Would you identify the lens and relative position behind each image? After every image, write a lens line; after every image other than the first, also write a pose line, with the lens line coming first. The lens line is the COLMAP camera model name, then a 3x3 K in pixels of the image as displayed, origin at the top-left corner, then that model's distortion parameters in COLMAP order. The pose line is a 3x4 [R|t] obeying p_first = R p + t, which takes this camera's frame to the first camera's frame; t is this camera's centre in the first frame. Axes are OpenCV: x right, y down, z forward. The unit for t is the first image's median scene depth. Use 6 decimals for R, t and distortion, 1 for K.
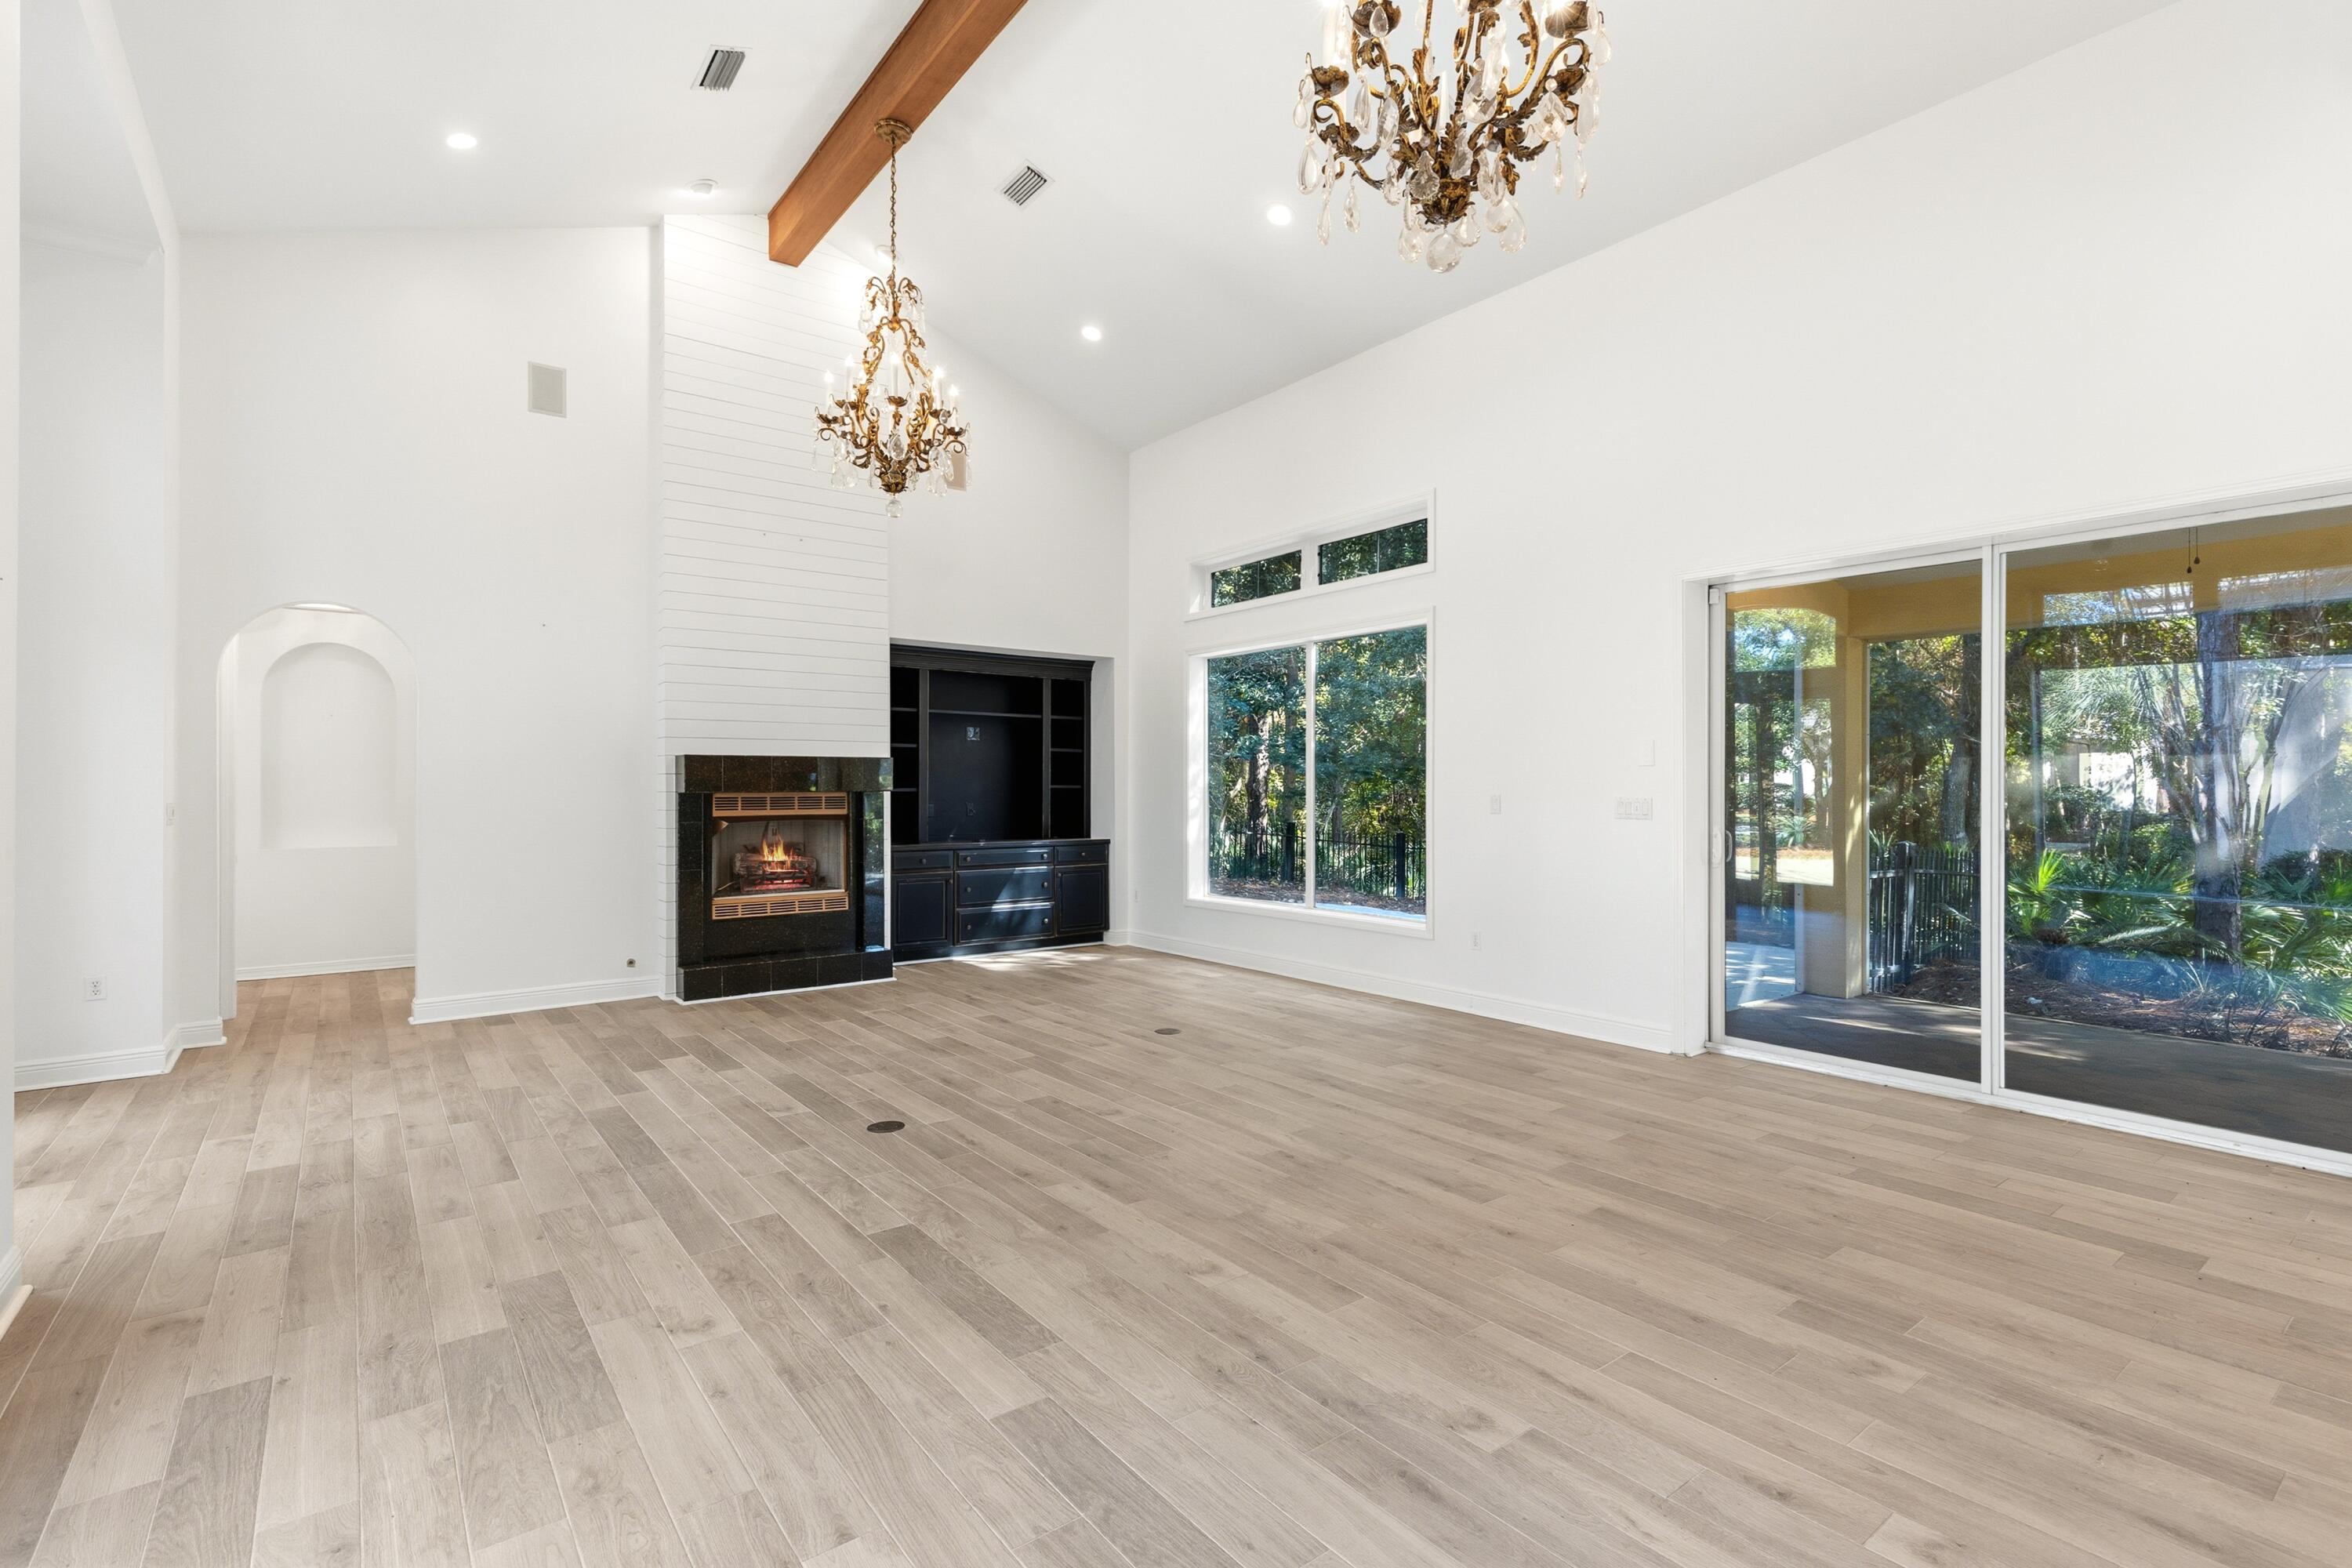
lens RADIAL K [[1090.0, 0, 1160.2], [0, 1090.0, 783.1], [0, 0, 1]] dist [0.012486, -0.002510]
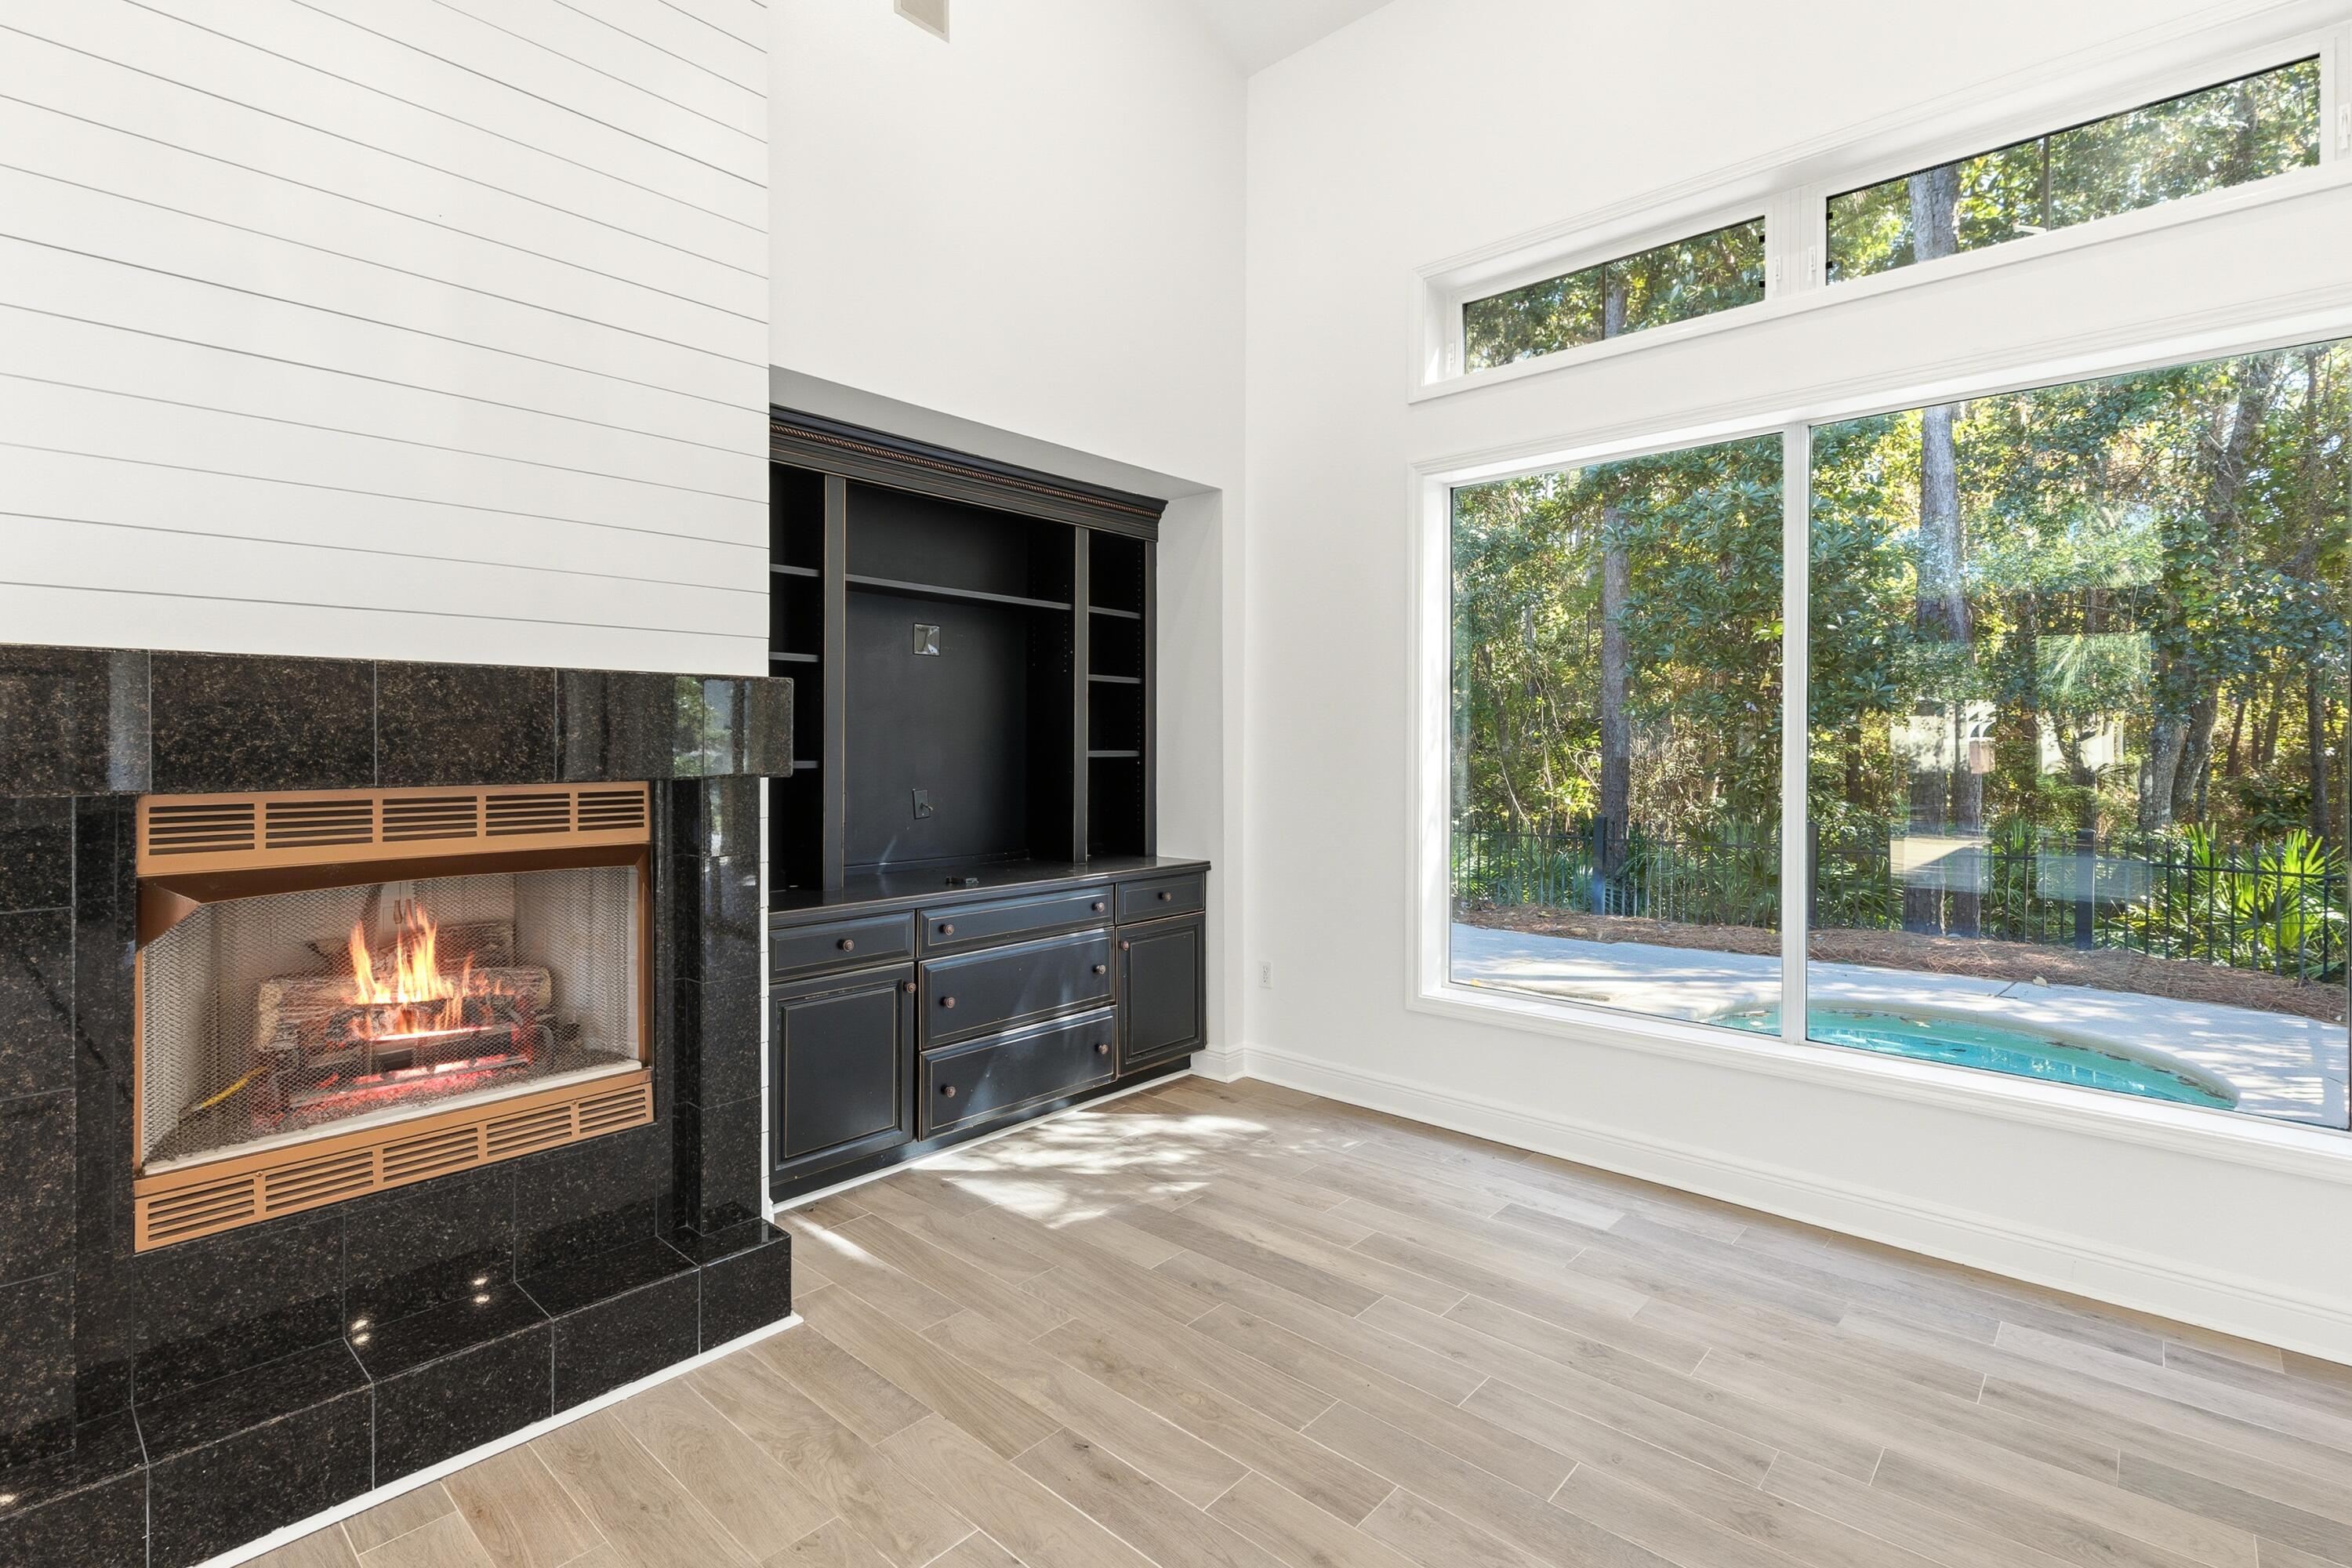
lens RADIAL K [[1090.0, 0, 1152.4], [0, 1090.0, 745.3], [0, 0, 1]] dist [0.012486, -0.002510]
pose [[0.982405, 0.001885, 0.186752, -0.221505], [-0.003244, 0.999970, 0.006971, -0.005527], [-0.186734, -0.007454, 0.982382, 0.717570]]
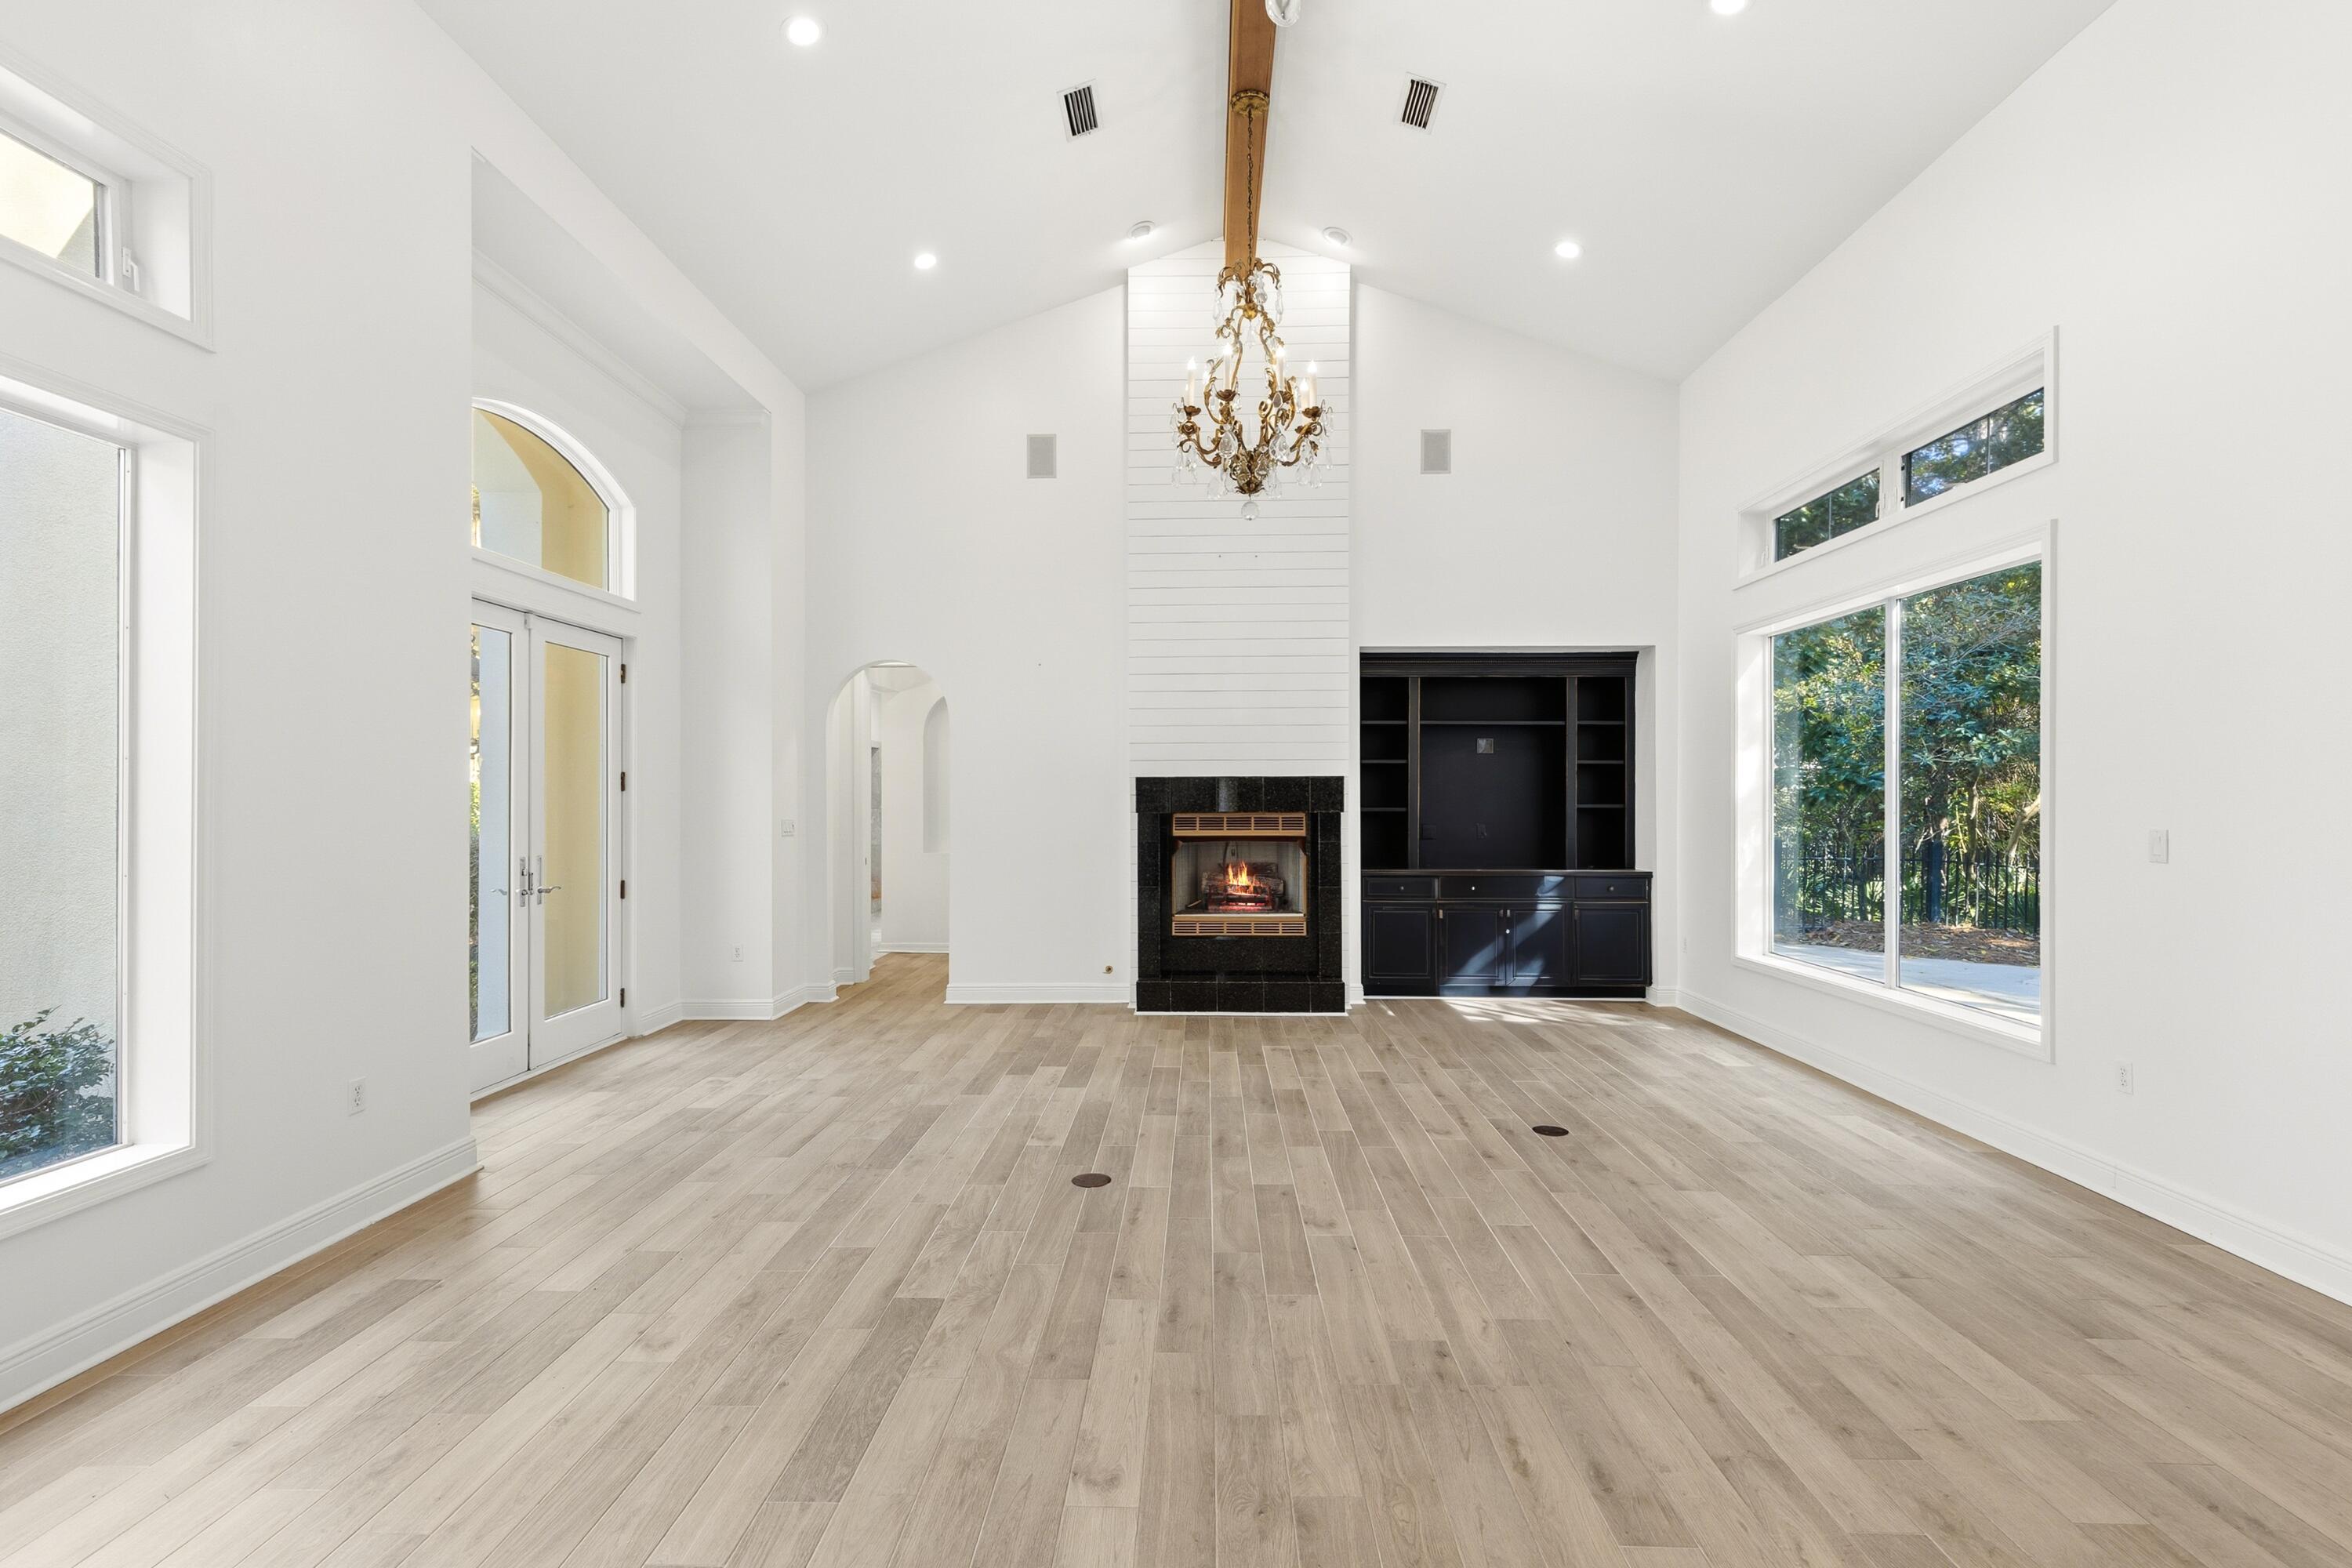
lens RADIAL K [[1090.0, 0, 1175.2], [0, 1090.0, 793.6], [0, 0, 1]] dist [0.012486, -0.002510]
pose [[0.777671, -0.002737, -0.628665, 0.254562], [0.003270, 0.999995, -0.000309, -0.009455], [0.628663, -0.001816, 0.777676, 0.209632]]
